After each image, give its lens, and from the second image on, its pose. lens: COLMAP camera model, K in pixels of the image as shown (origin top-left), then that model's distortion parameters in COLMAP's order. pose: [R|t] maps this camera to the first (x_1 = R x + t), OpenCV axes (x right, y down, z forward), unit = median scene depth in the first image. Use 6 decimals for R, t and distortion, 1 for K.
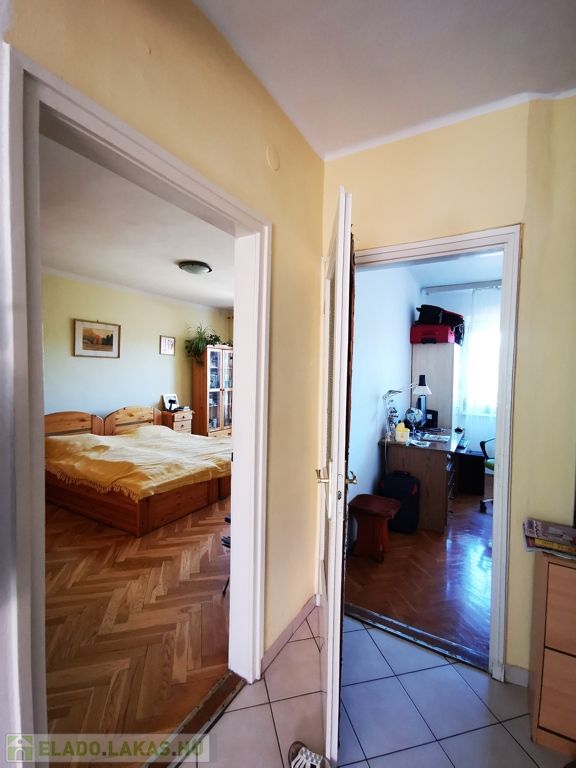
lens RADIAL K [[356.3, 0, 282.6], [0, 356.3, 386.2], [0, 0, 1]] dist [0.005396, -0.000368]
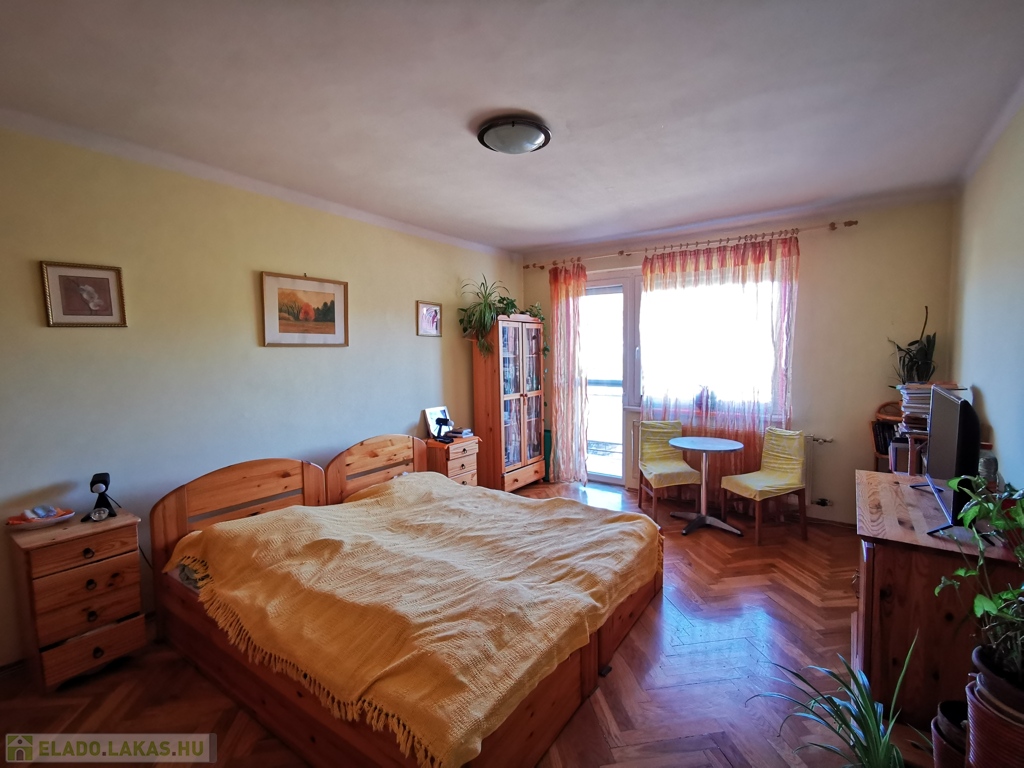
lens RADIAL K [[475.1, 0, 504.0], [0, 475.1, 387.2], [0, 0, 1]] dist [0.005396, -0.000368]
pose [[0.995722, -0.026194, -0.088611, -0.177889], [0.028987, 0.999118, 0.030375, -0.034595], [0.087737, -0.032814, 0.995603, 0.339906]]
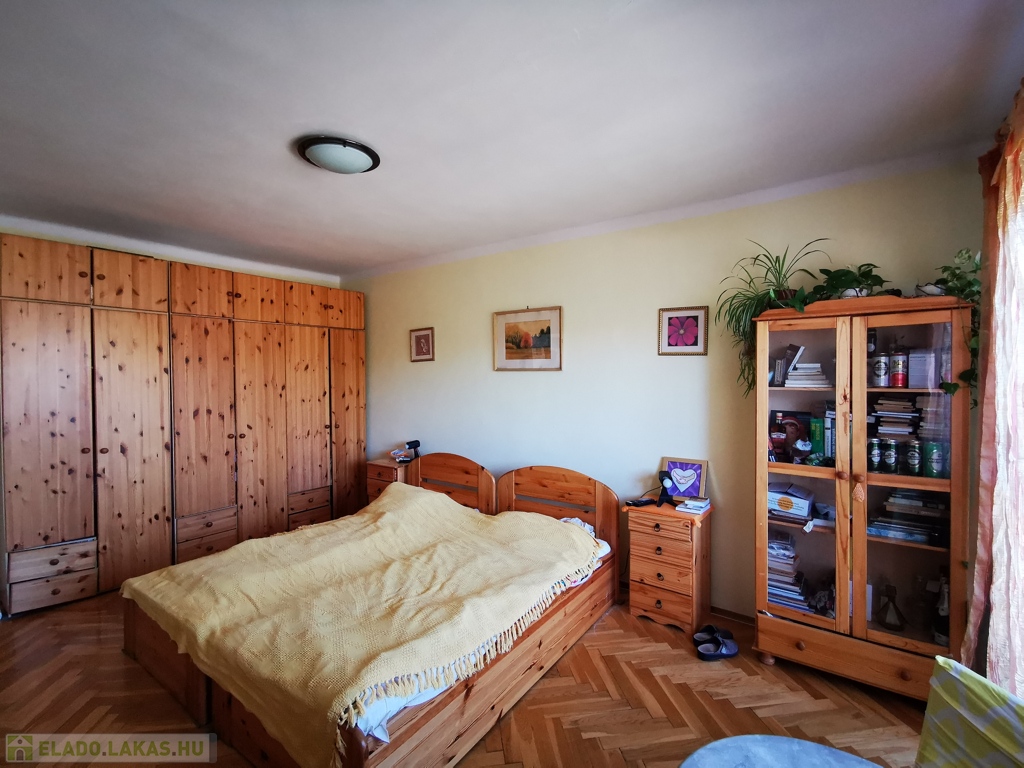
lens RADIAL K [[474.4, 0, 512.0], [0, 474.4, 384.0], [0, 0, 1]] dist [0.001182, 0.005532]
pose [[-0.084082, 0.000374, -0.996459, 0.250112], [-0.044130, 0.999017, 0.004098, -0.062229], [0.995481, 0.044318, -0.083983, 1.051678]]
